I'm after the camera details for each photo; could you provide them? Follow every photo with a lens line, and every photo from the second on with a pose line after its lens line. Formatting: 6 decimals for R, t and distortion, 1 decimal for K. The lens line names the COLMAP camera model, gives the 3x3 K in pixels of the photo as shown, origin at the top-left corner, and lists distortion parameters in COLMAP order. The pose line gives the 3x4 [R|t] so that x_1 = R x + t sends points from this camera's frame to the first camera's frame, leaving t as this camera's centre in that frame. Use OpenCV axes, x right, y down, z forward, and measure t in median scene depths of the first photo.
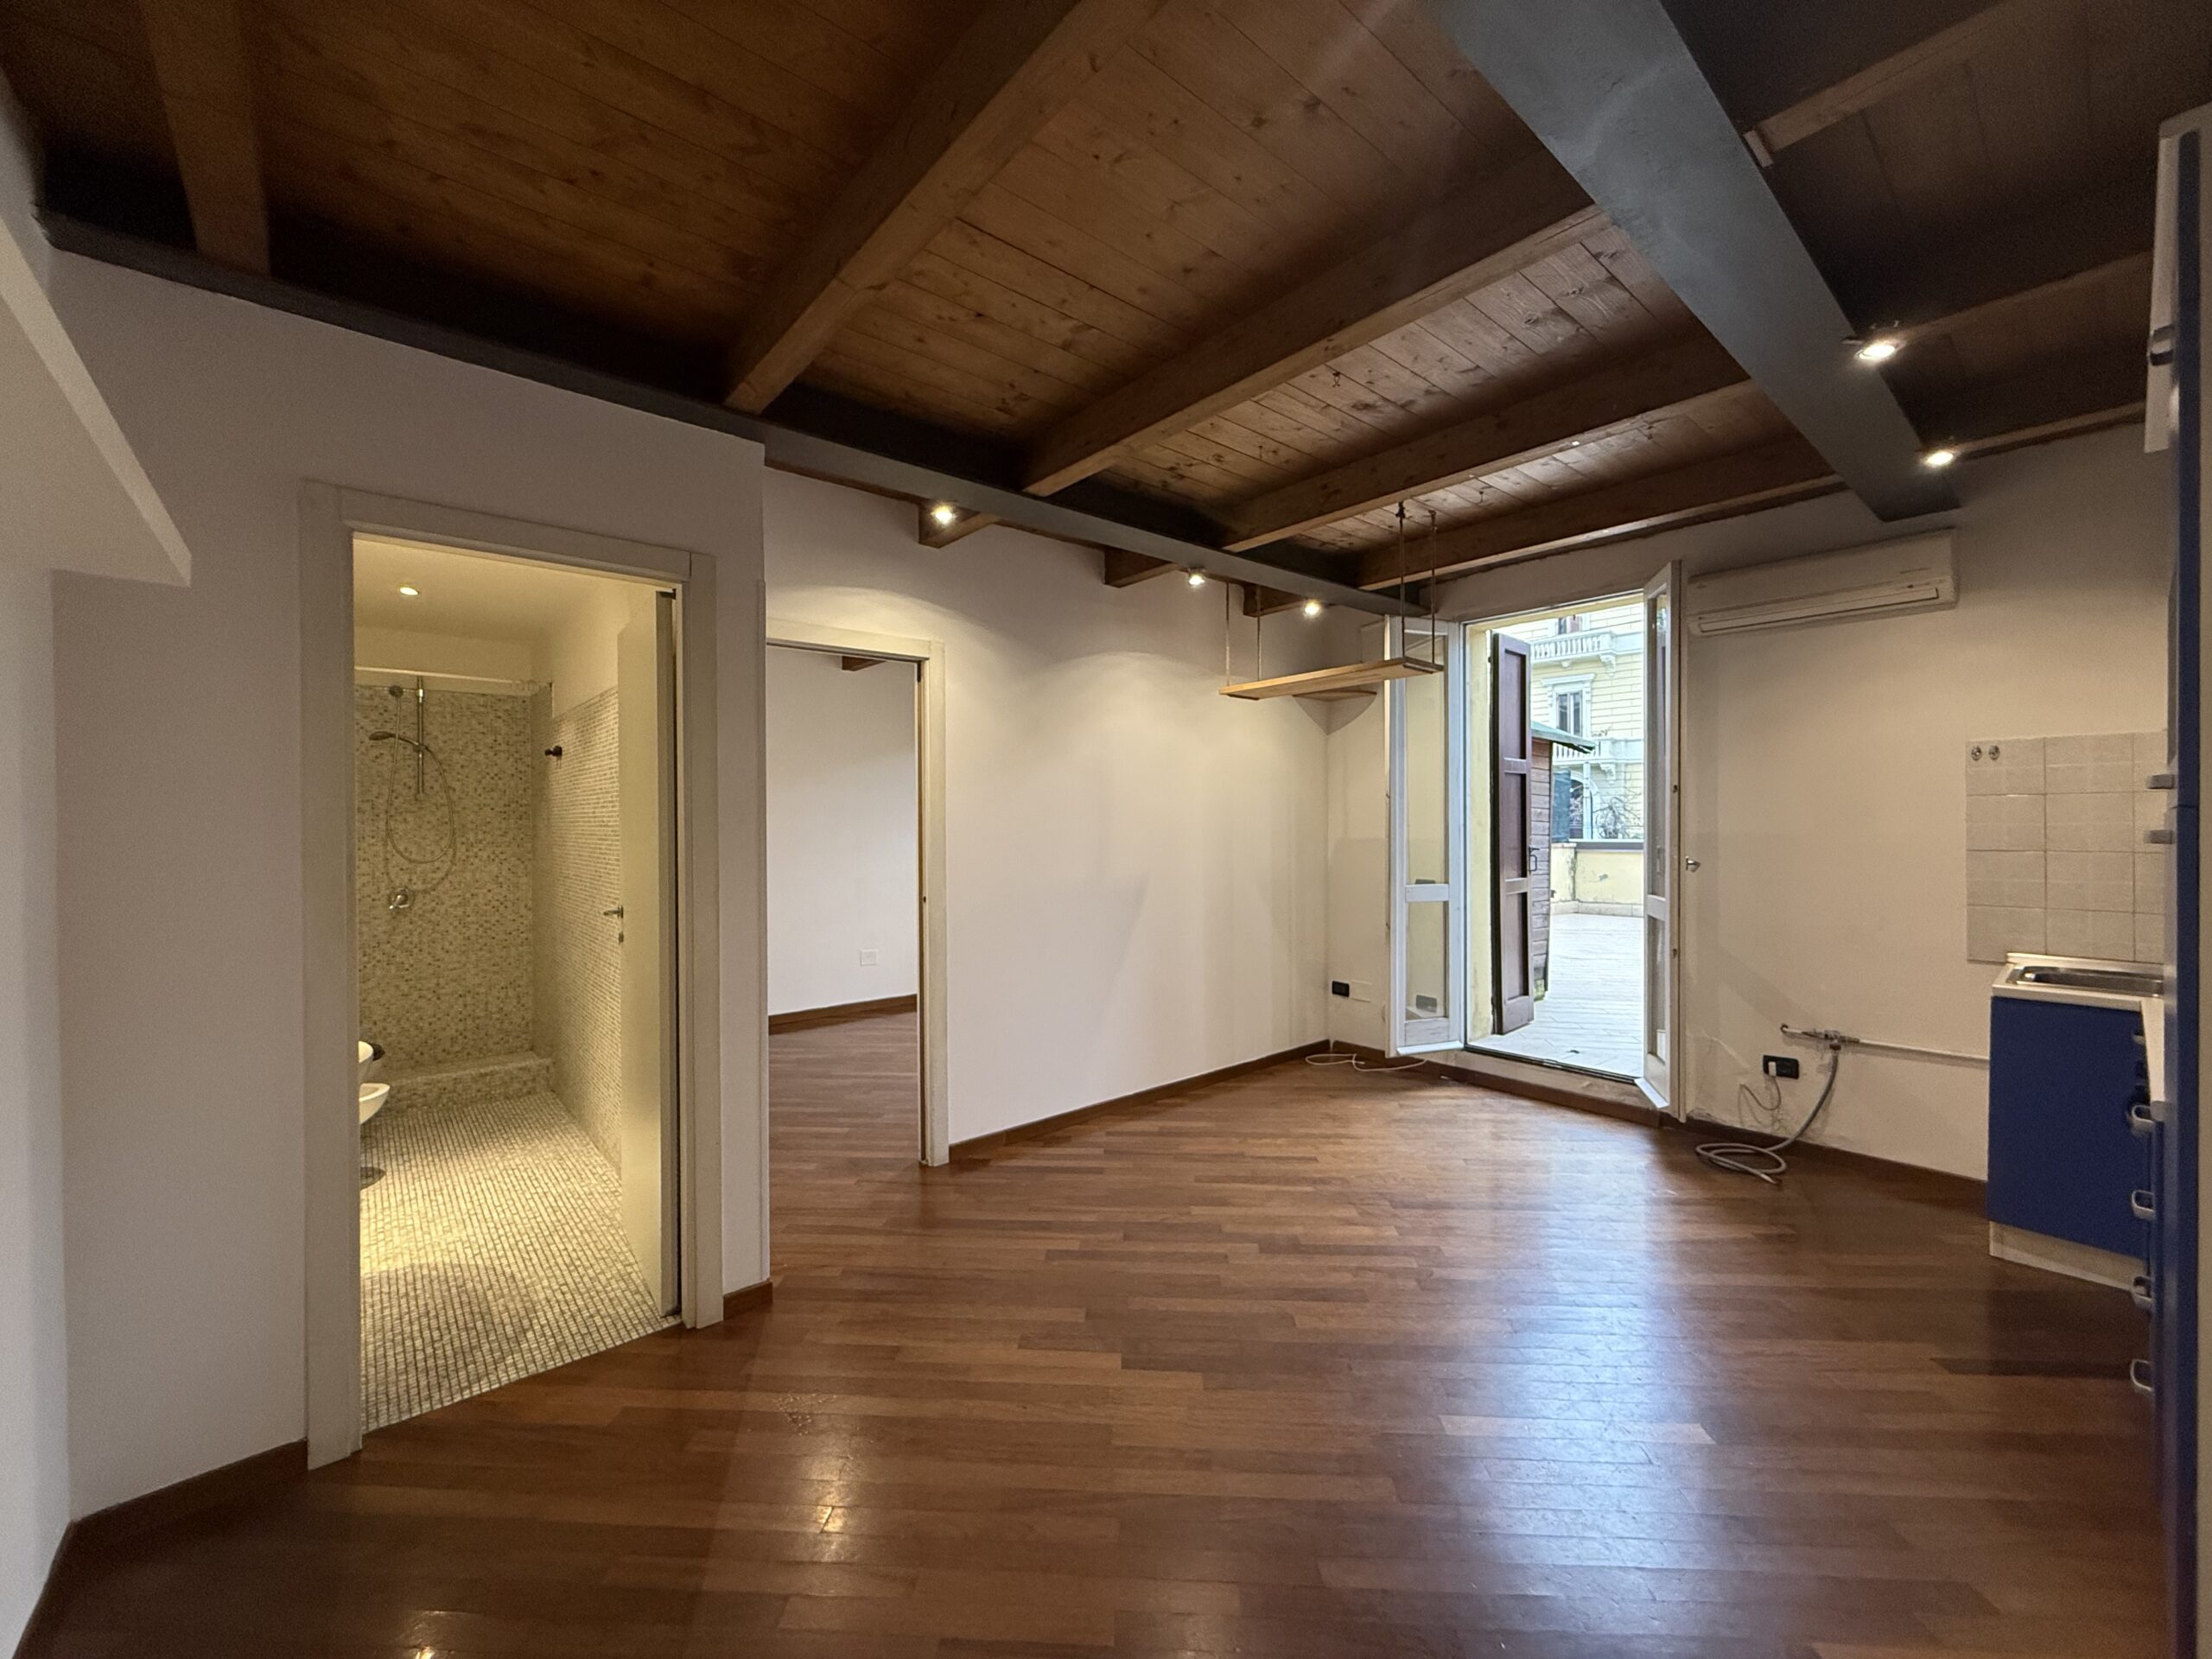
lens RADIAL K [[879.2, 0, 1104.8], [0, 879.2, 824.3], [0, 0, 1]] dist [-0.001158, 0.000078]
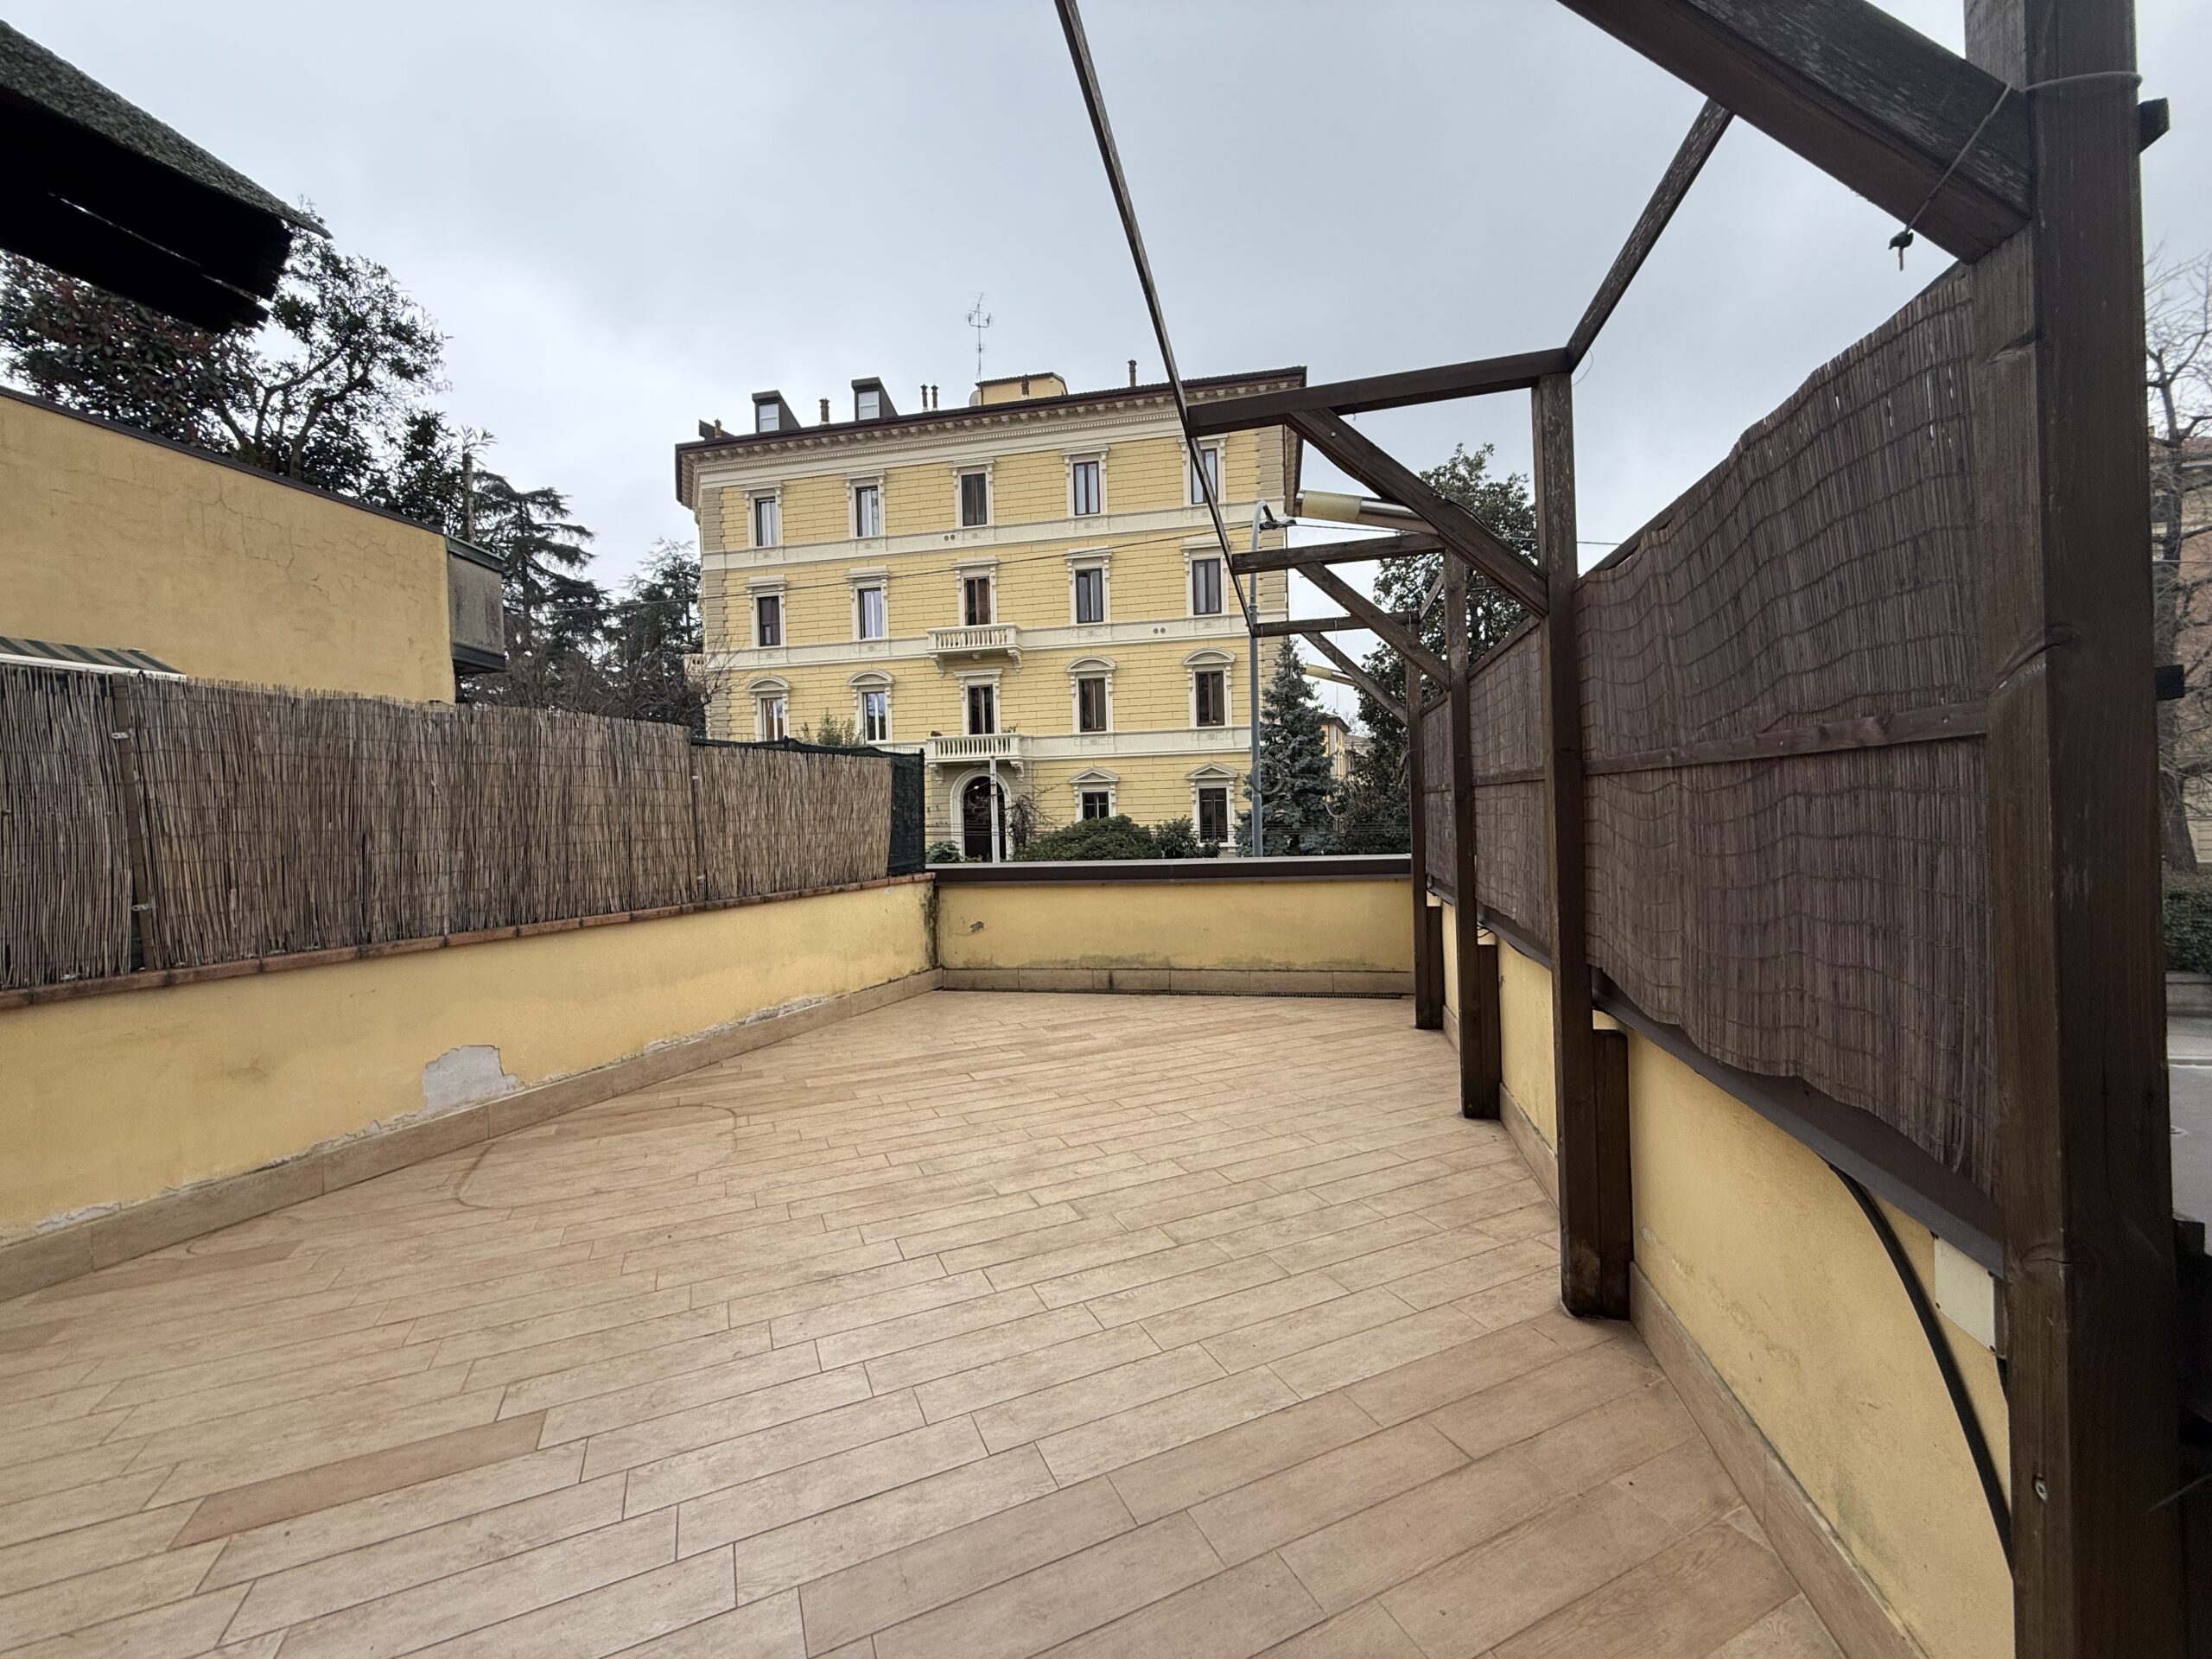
lens RADIAL K [[879.2, 0, 1100.3], [0, 879.2, 825.9], [0, 0, 1]] dist [-0.001158, 0.000078]
pose [[0.822813, -0.022924, 0.567850, 0.952716], [0.020938, 0.999731, 0.010021, -0.043615], [-0.567926, 0.003644, 0.823071, 1.468668]]
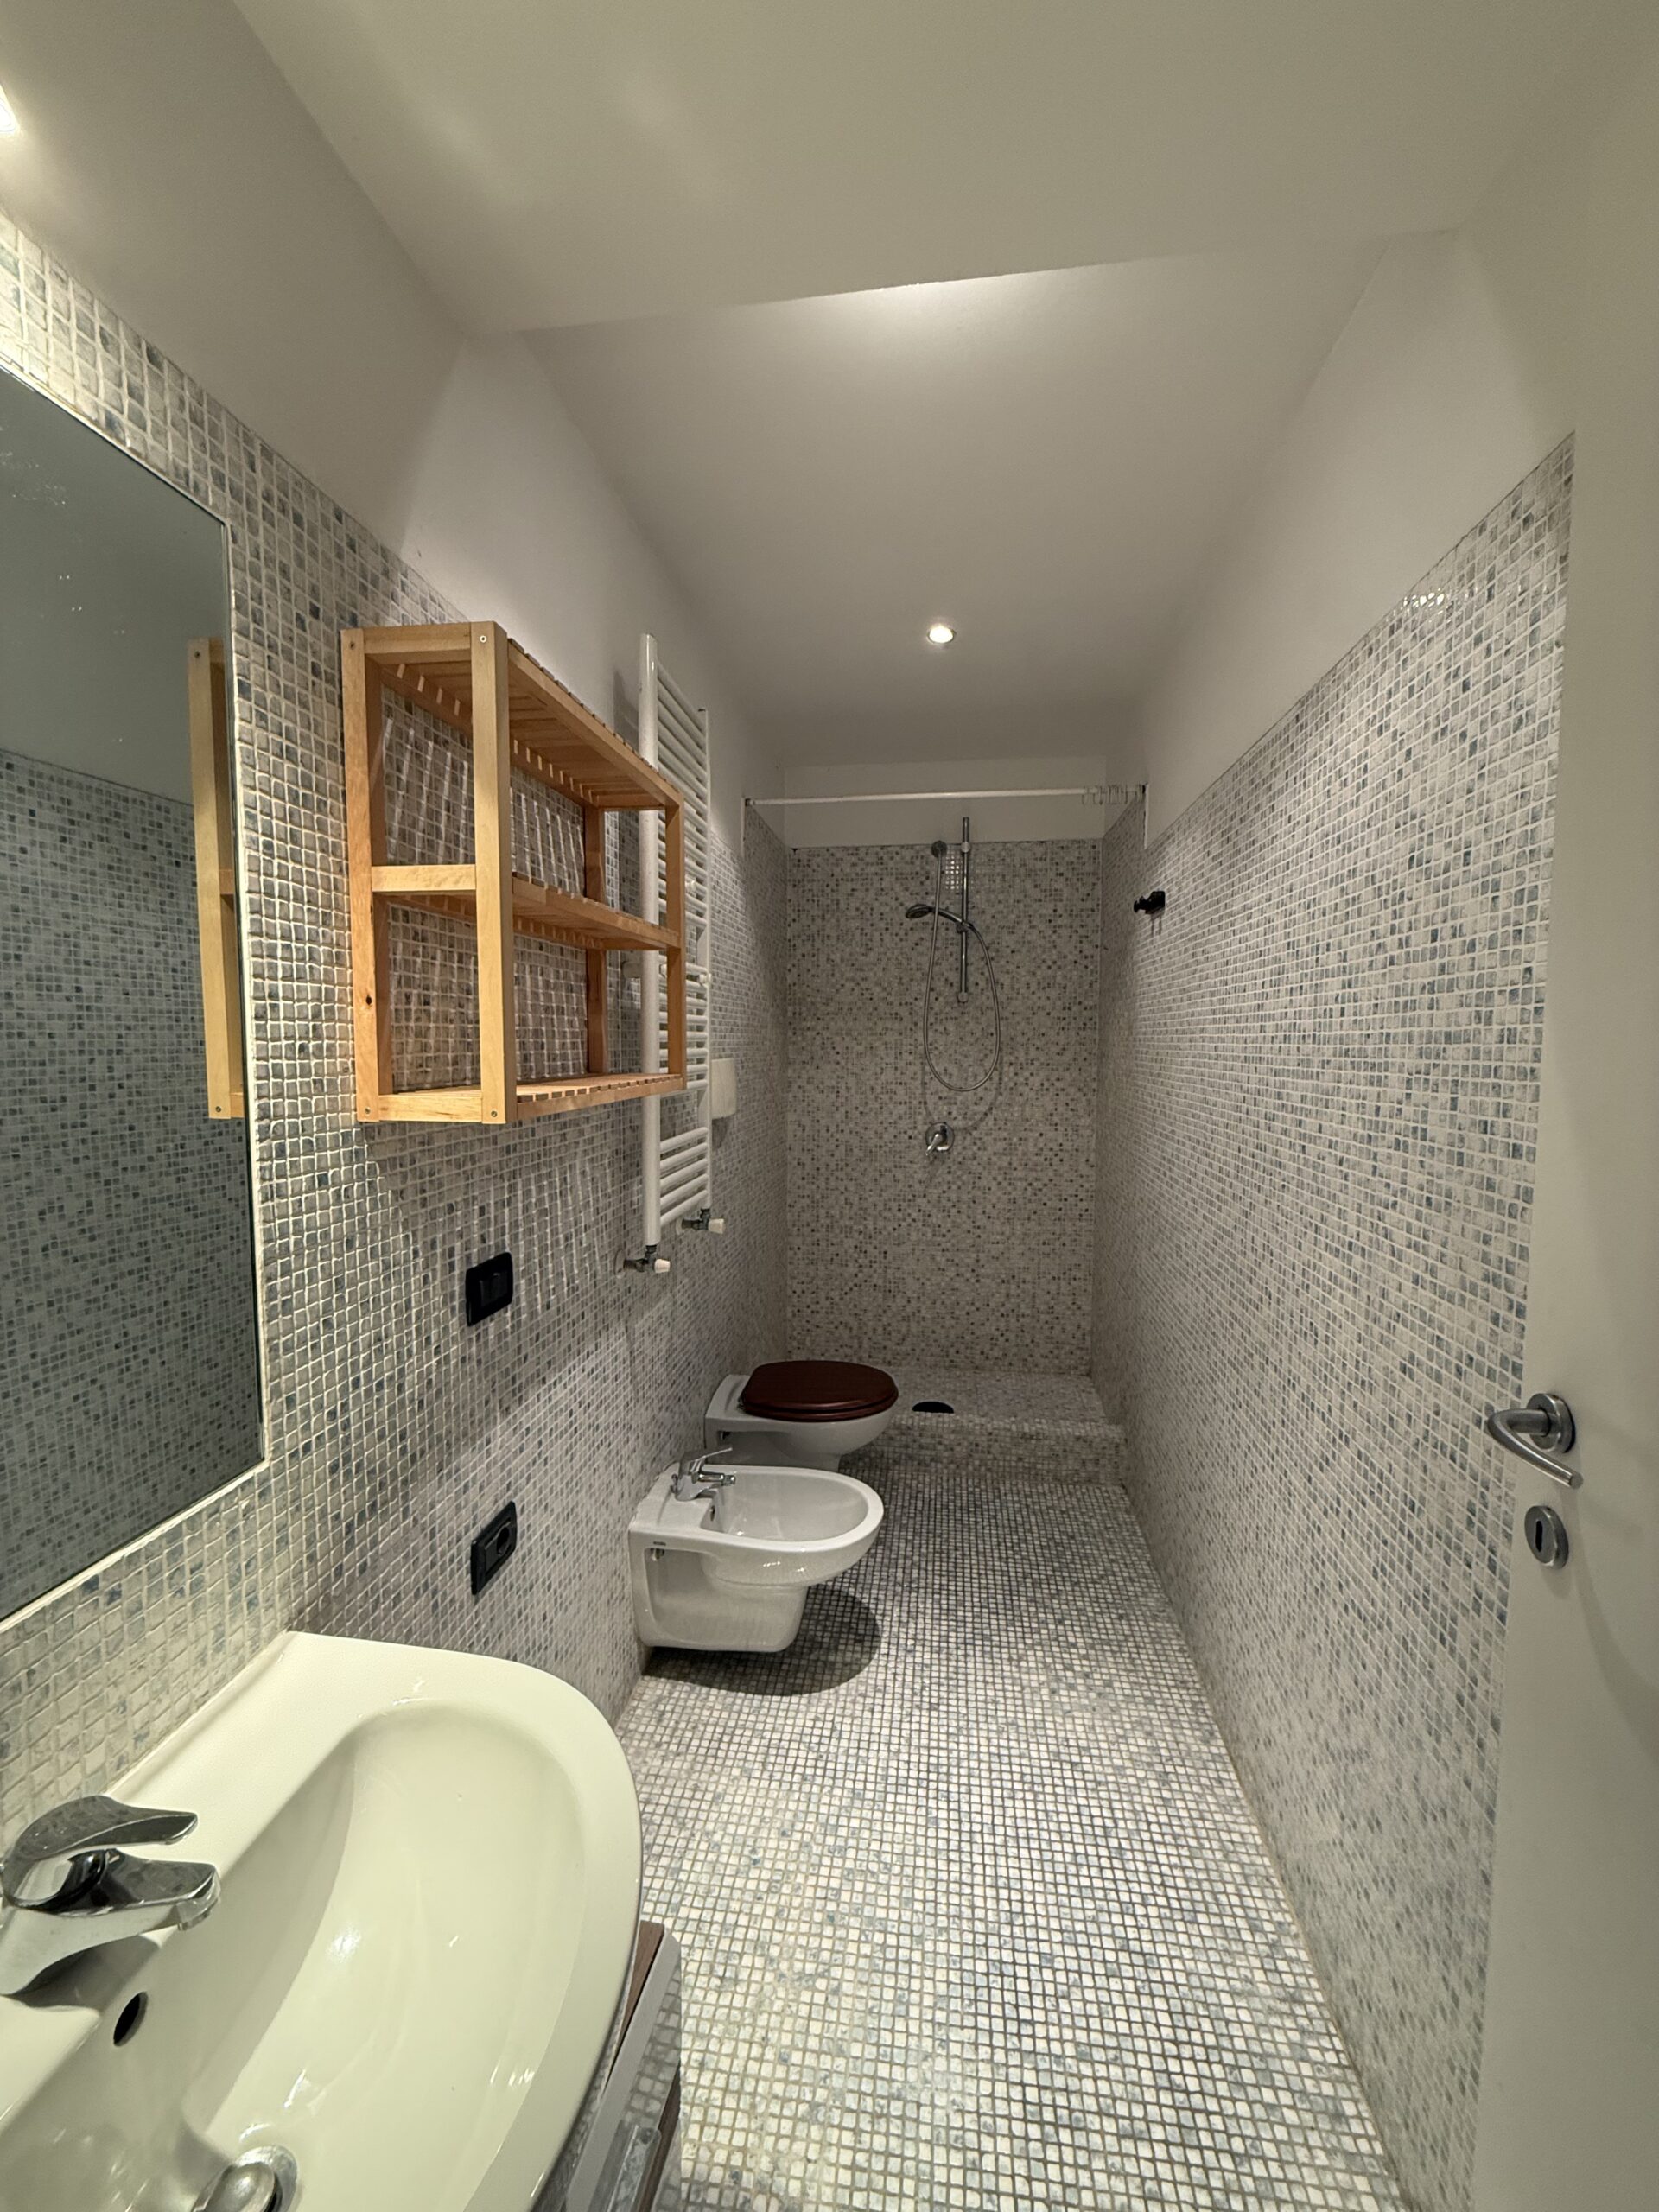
lens RADIAL K [[879.2, 0, 837.7], [0, 879.2, 1100.8], [0, 0, 1]] dist [-0.001158, 0.000078]
pose [[0.670905, 0.059485, -0.739154, -0.432604], [-0.009852, 0.997404, 0.071326, 0.003019], [0.741478, -0.040571, 0.669750, 0.607879]]
